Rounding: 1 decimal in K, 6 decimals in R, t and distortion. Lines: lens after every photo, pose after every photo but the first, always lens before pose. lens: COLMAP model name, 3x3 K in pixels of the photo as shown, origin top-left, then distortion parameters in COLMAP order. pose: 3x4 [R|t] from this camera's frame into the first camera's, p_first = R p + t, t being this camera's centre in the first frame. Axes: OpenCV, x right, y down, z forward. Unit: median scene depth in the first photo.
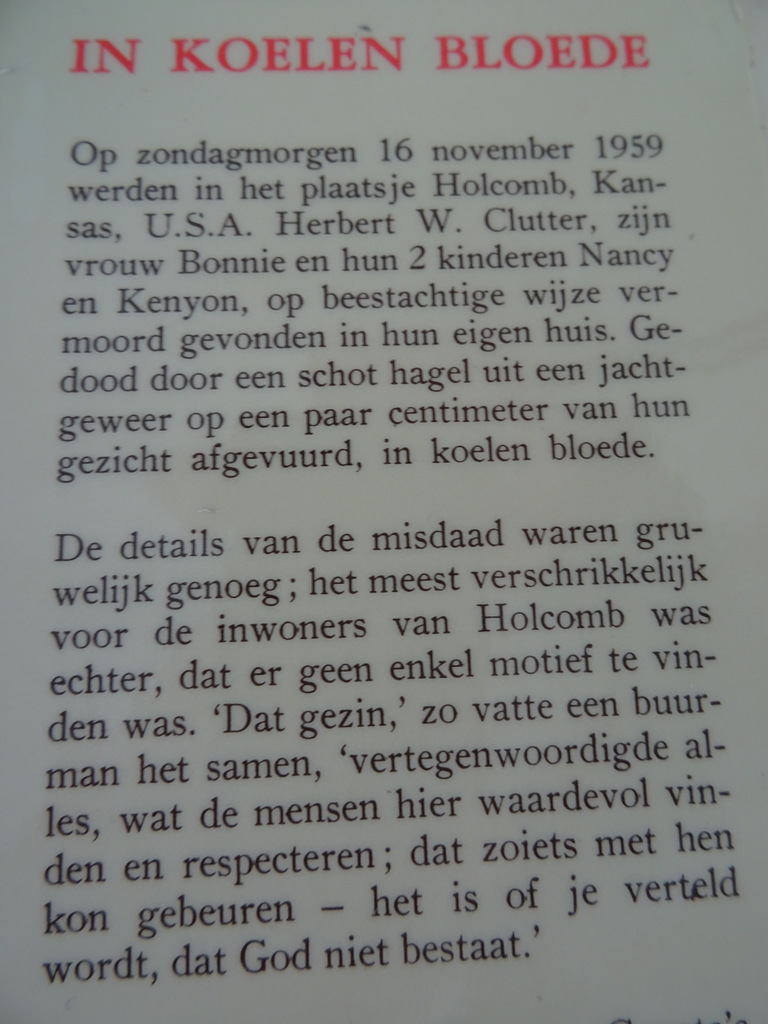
lens RADIAL K [[735.9, 0, 379.7], [0, 735.9, 505.9], [0, 0, 1]] dist [0.003543, -0.017497]
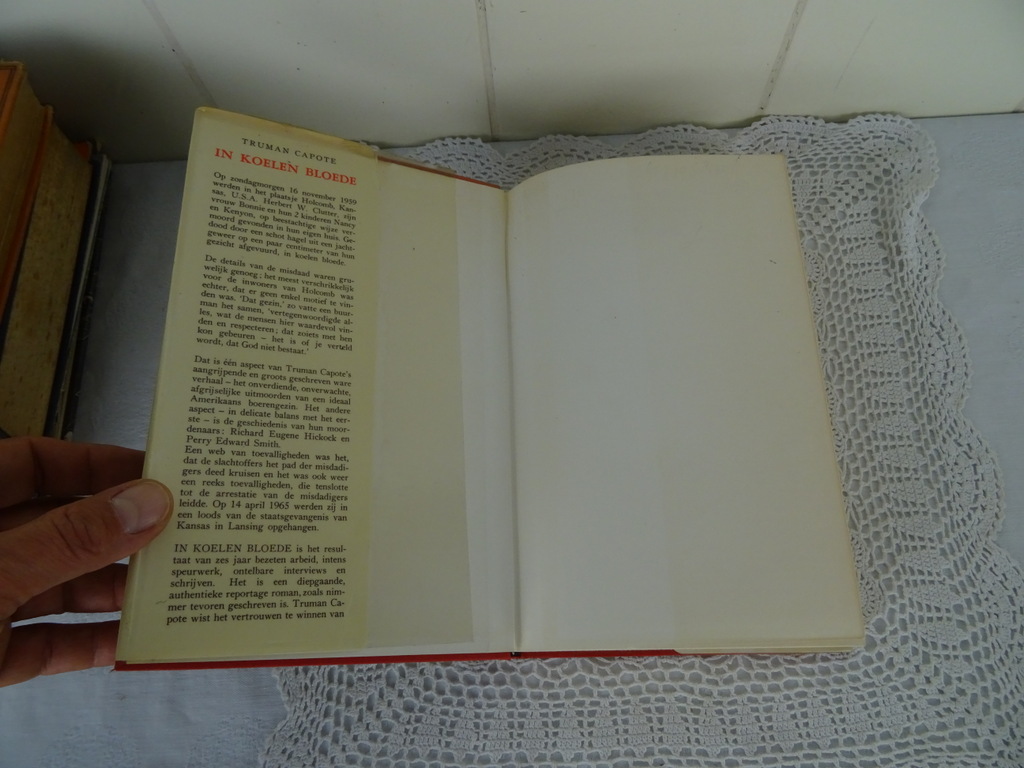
lens RADIAL K [[727.4, 0, 520.9], [0, 727.4, 382.1], [0, 0, 1]] dist [-0.007705, -0.004374]
pose [[0.915613, 0.121499, 0.383263, -0.277112], [-0.045624, 0.978488, -0.201198, 1.531069], [-0.399464, 0.166733, 0.901459, -3.453899]]
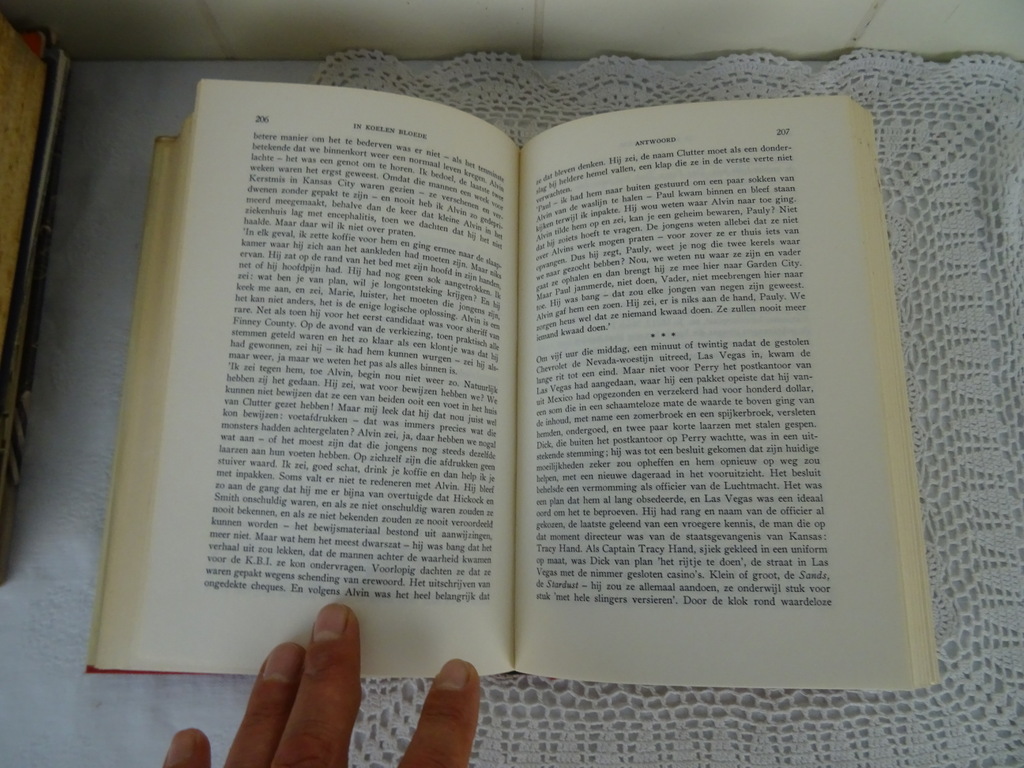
lens RADIAL K [[727.4, 0, 520.9], [0, 727.4, 382.1], [0, 0, 1]] dist [-0.007705, -0.004374]
pose [[0.894018, 0.114681, 0.433105, -0.401259], [-0.084499, 0.992497, -0.088377, 1.167726], [-0.439991, 0.042413, 0.897000, -2.841674]]
